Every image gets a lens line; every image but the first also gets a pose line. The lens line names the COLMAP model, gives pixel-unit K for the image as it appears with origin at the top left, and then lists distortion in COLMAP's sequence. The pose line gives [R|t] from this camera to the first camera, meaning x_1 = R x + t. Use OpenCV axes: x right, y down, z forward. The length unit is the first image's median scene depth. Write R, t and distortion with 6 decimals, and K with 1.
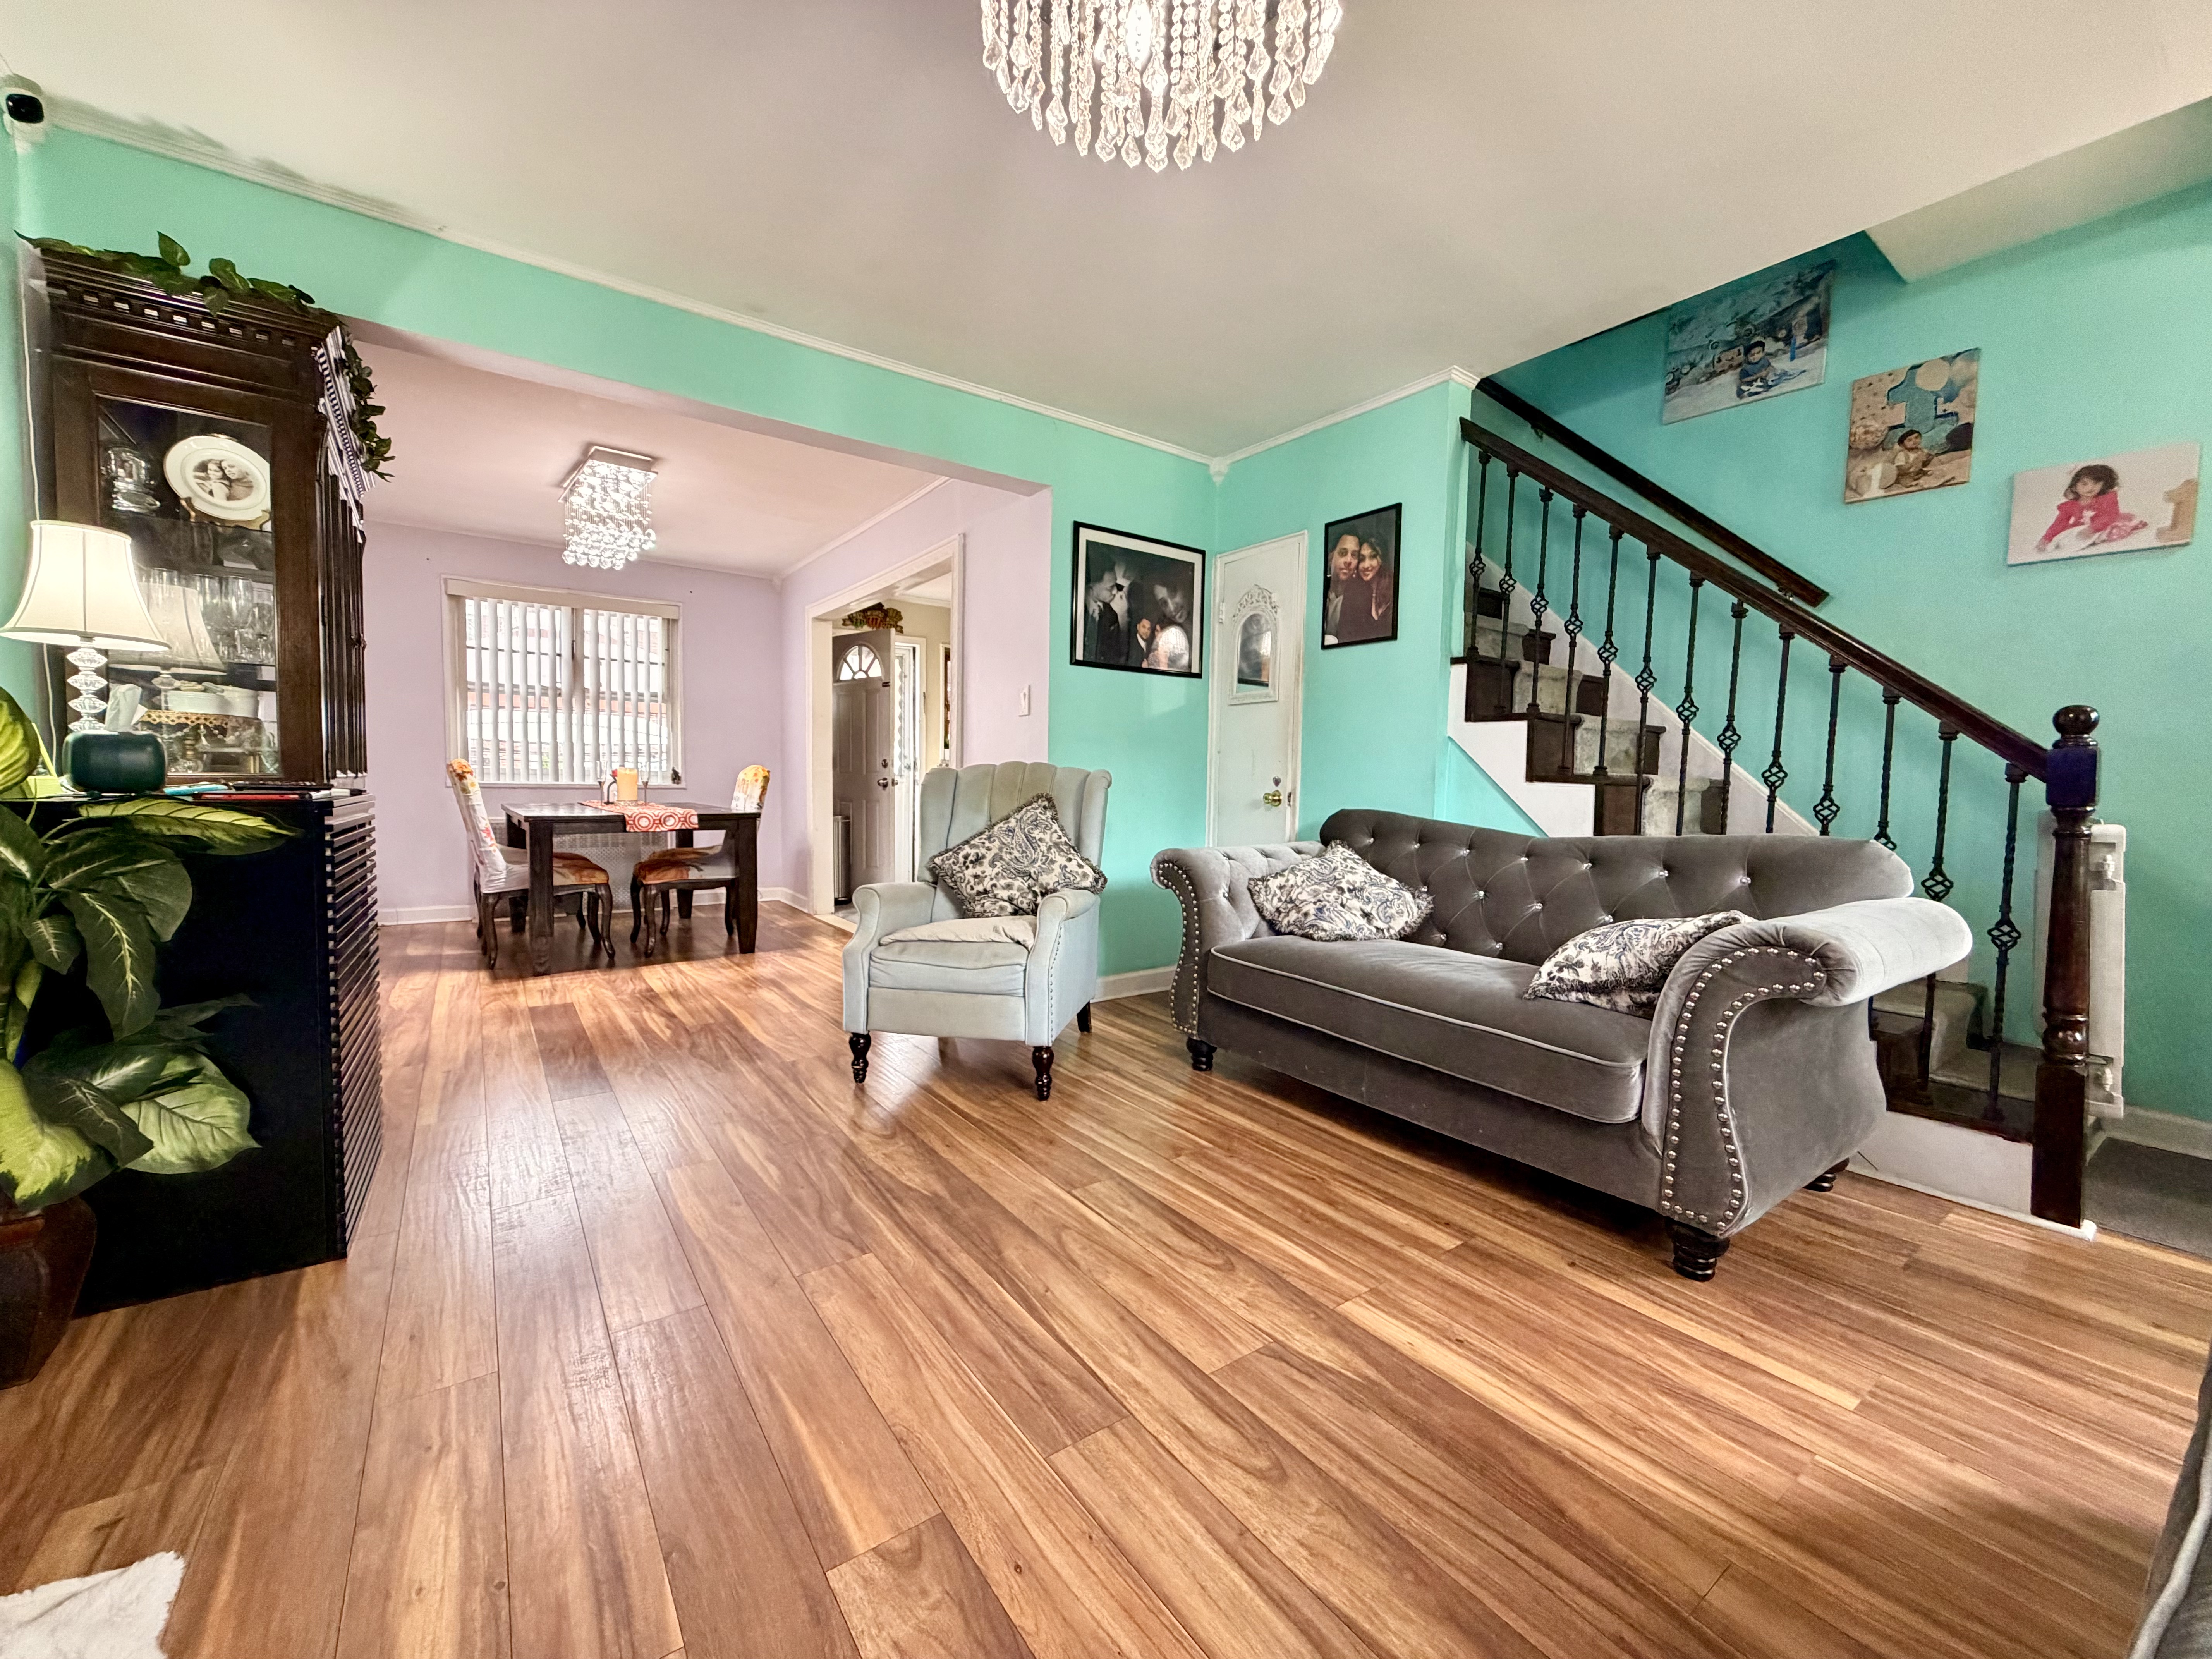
lens RADIAL K [[882.5, 0, 1088.9], [0, 882.5, 831.5], [0, 0, 1]] dist [-0.000330, 0.000161]
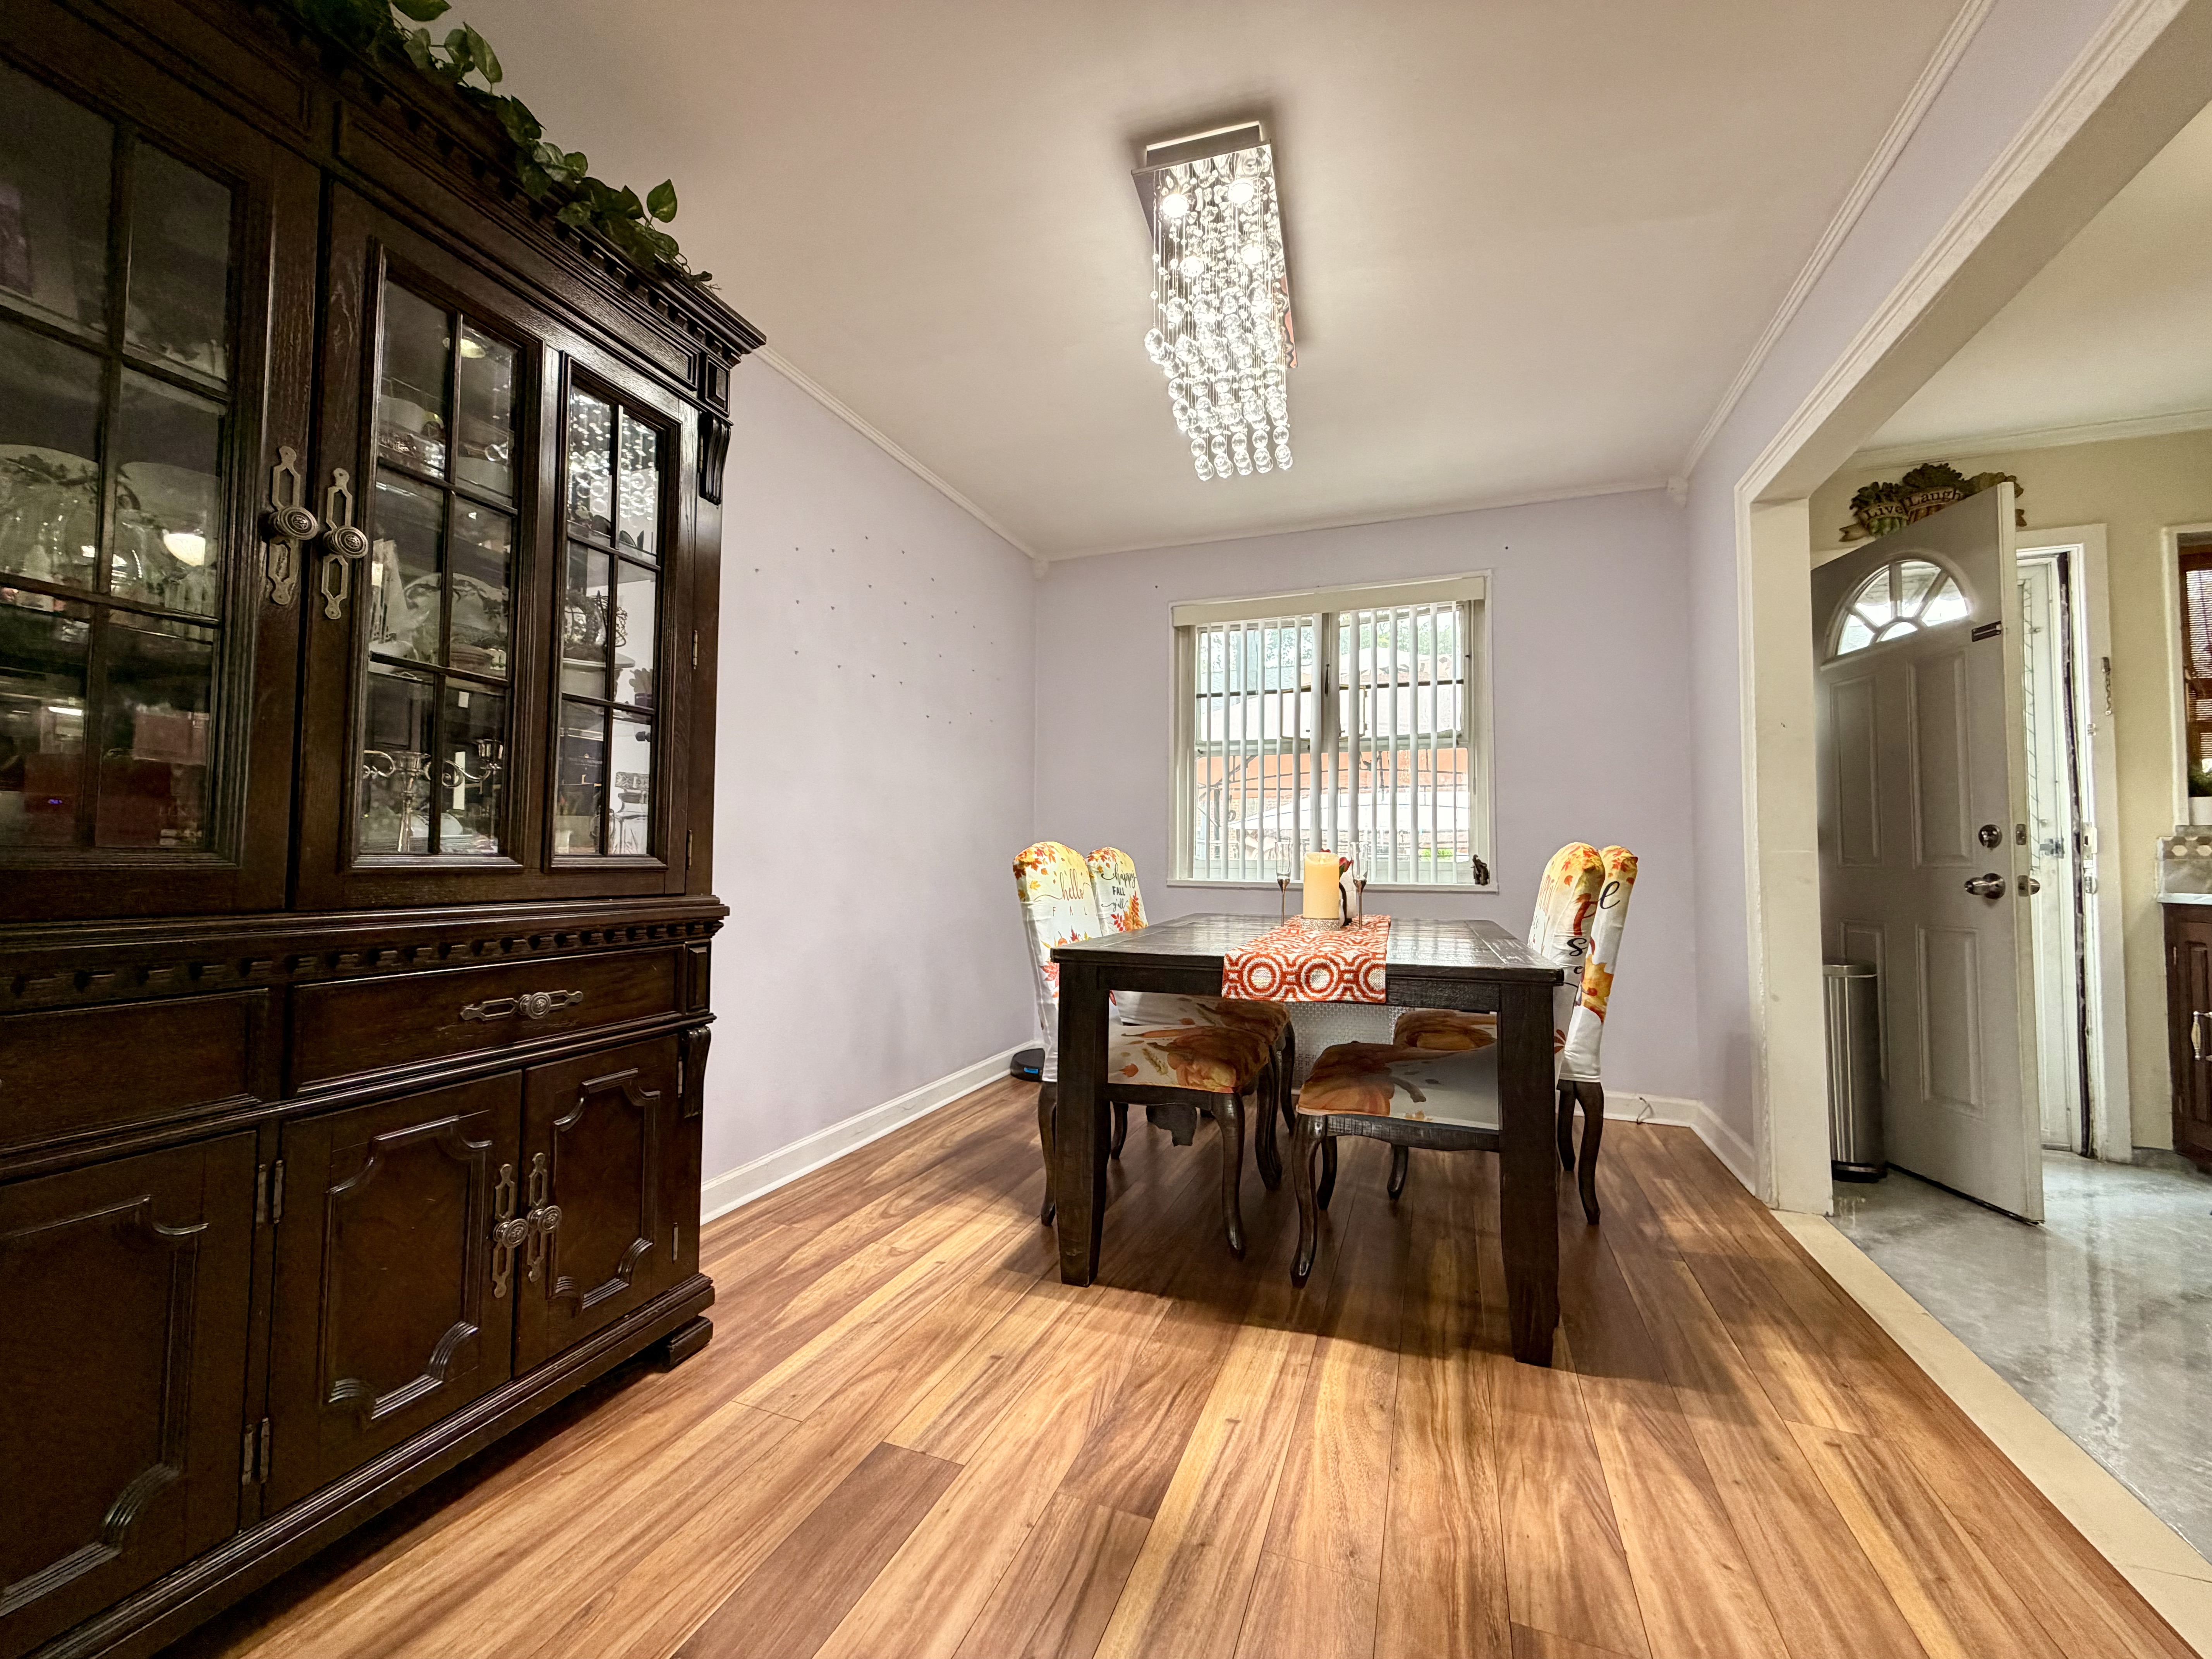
lens RADIAL K [[879.2, 0, 1102.6], [0, 879.2, 826.3], [0, 0, 1]] dist [-0.000169, 0.000232]
pose [[0.561716, -0.045741, -0.826065, -0.234059], [-0.051074, 0.994649, -0.089806, -0.048622], [0.825752, 0.092635, 0.556374, 0.831608]]
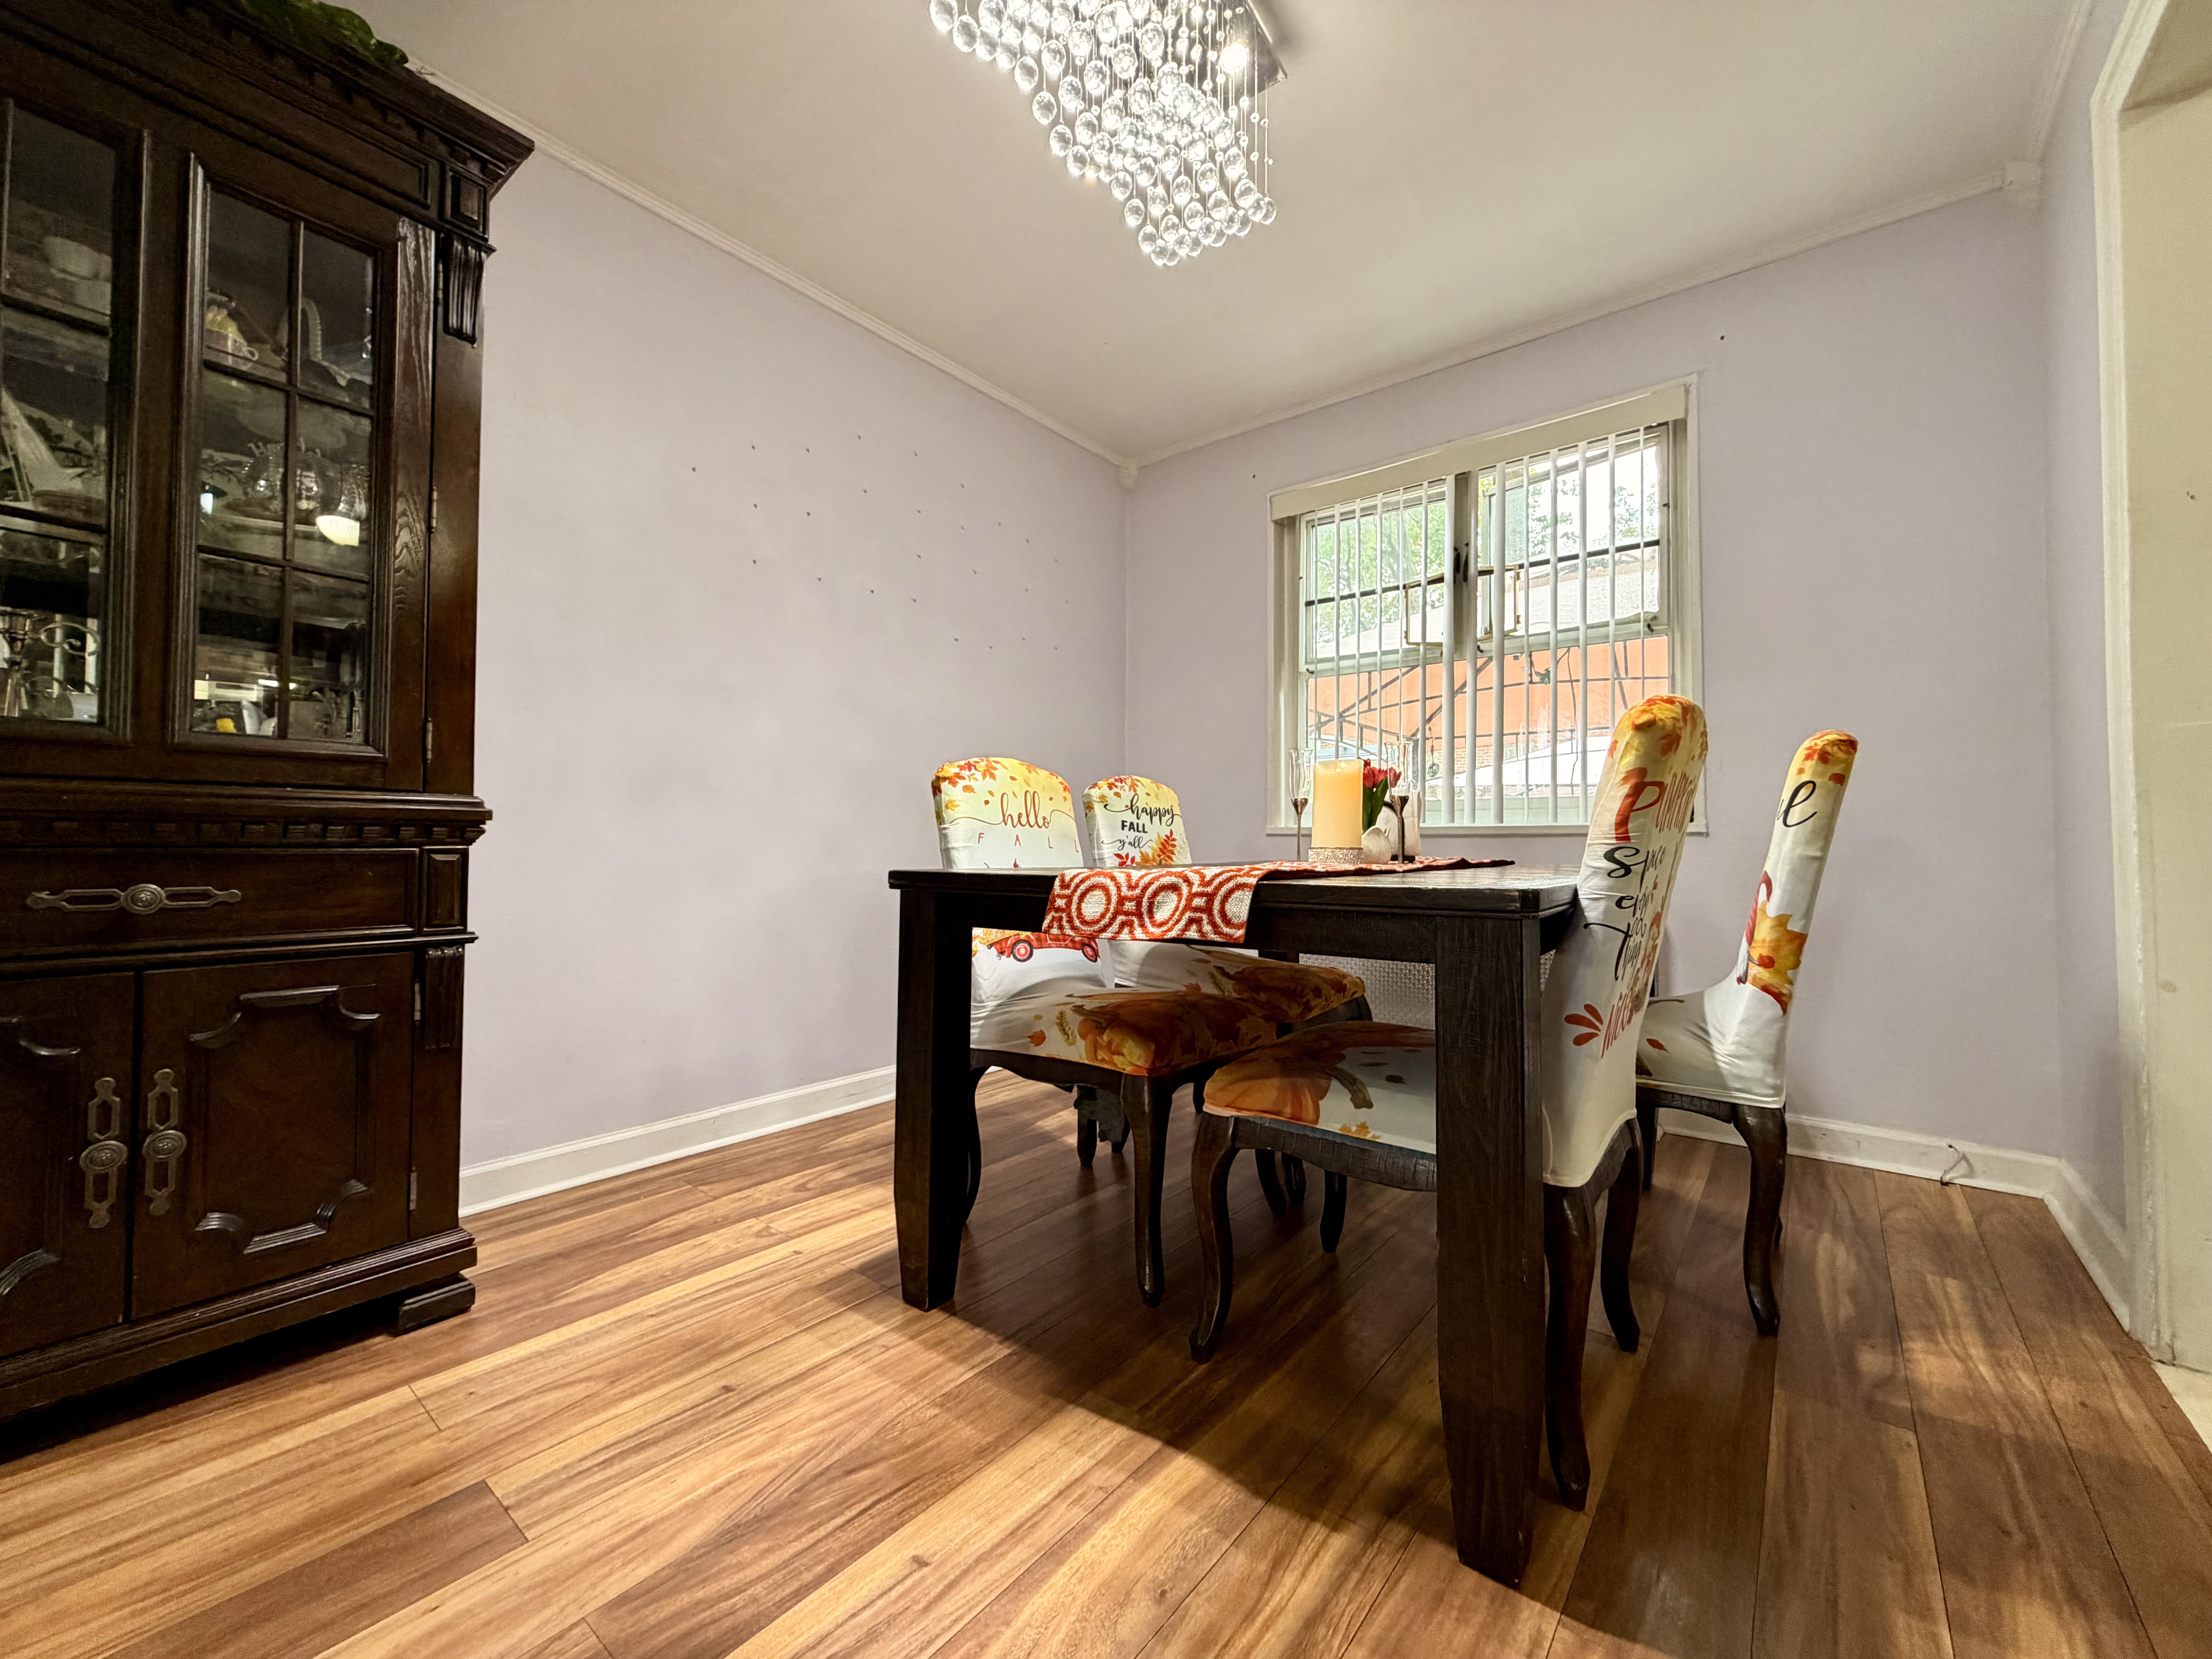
lens RADIAL K [[879.2, 0, 1102.6], [0, 879.2, 826.3], [0, 0, 1]] dist [-0.000169, 0.000232]
pose [[0.278917, -0.037592, -0.959579, -0.270743], [-0.061125, 0.996512, -0.056806, -0.023716], [0.958368, 0.074498, 0.275646, 1.100230]]
